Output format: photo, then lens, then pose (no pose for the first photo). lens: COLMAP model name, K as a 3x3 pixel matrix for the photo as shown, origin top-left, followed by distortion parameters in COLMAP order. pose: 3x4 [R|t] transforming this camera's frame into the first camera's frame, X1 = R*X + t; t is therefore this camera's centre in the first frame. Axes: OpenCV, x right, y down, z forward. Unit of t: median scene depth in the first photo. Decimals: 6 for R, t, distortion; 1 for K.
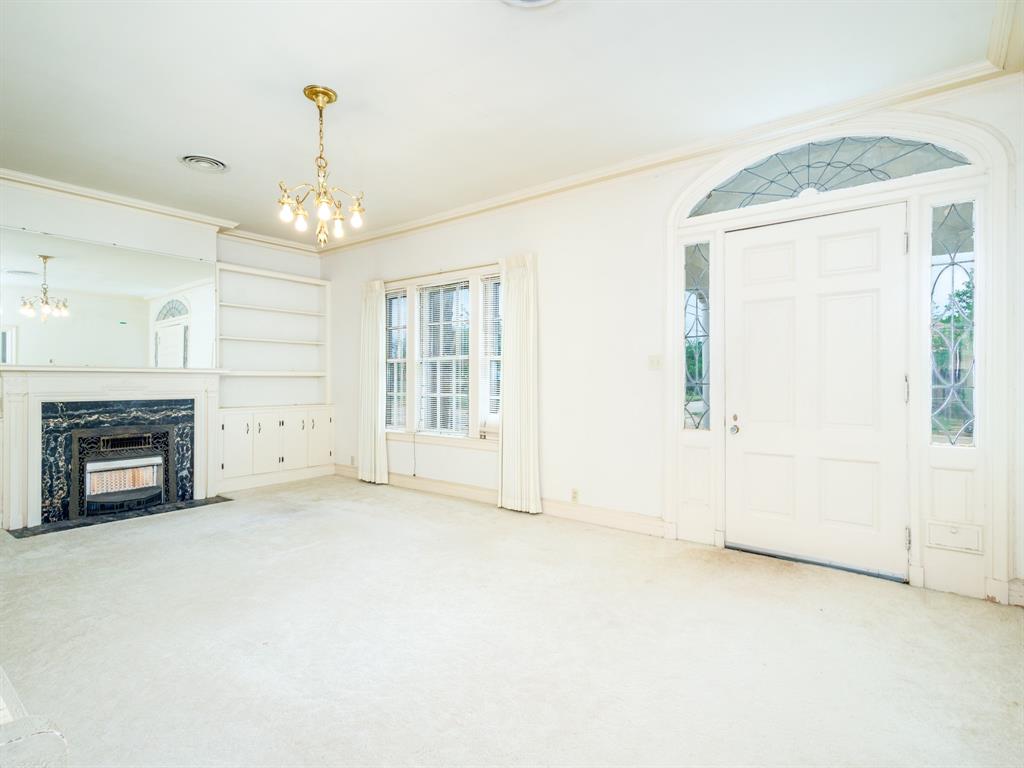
lens RADIAL K [[535.6, 0, 511.1], [0, 535.6, 380.5], [0, 0, 1]] dist [0.007373, 0.001764]
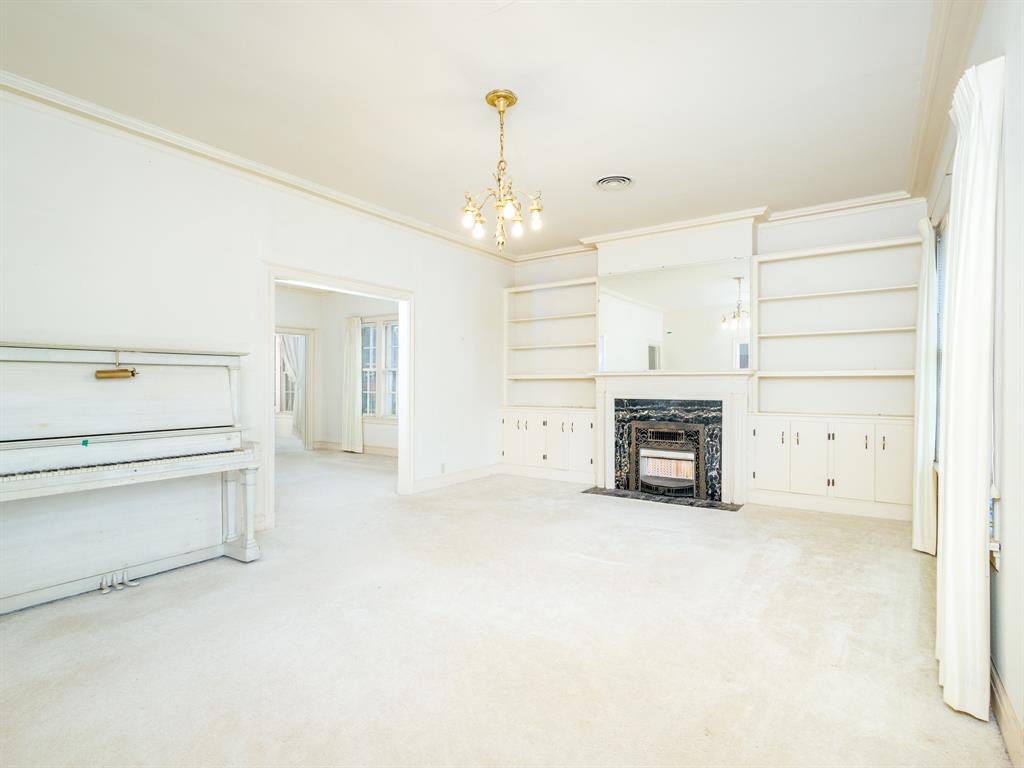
lens RADIAL K [[535.6, 0, 511.2], [0, 535.6, 384.1], [0, 0, 1]] dist [0.007373, 0.001764]
pose [[0.061175, -0.000731, -0.998127, 0.406607], [0.000301, 1.000000, -0.000714, 0.004227], [0.998127, -0.000257, 0.061175, 0.589408]]
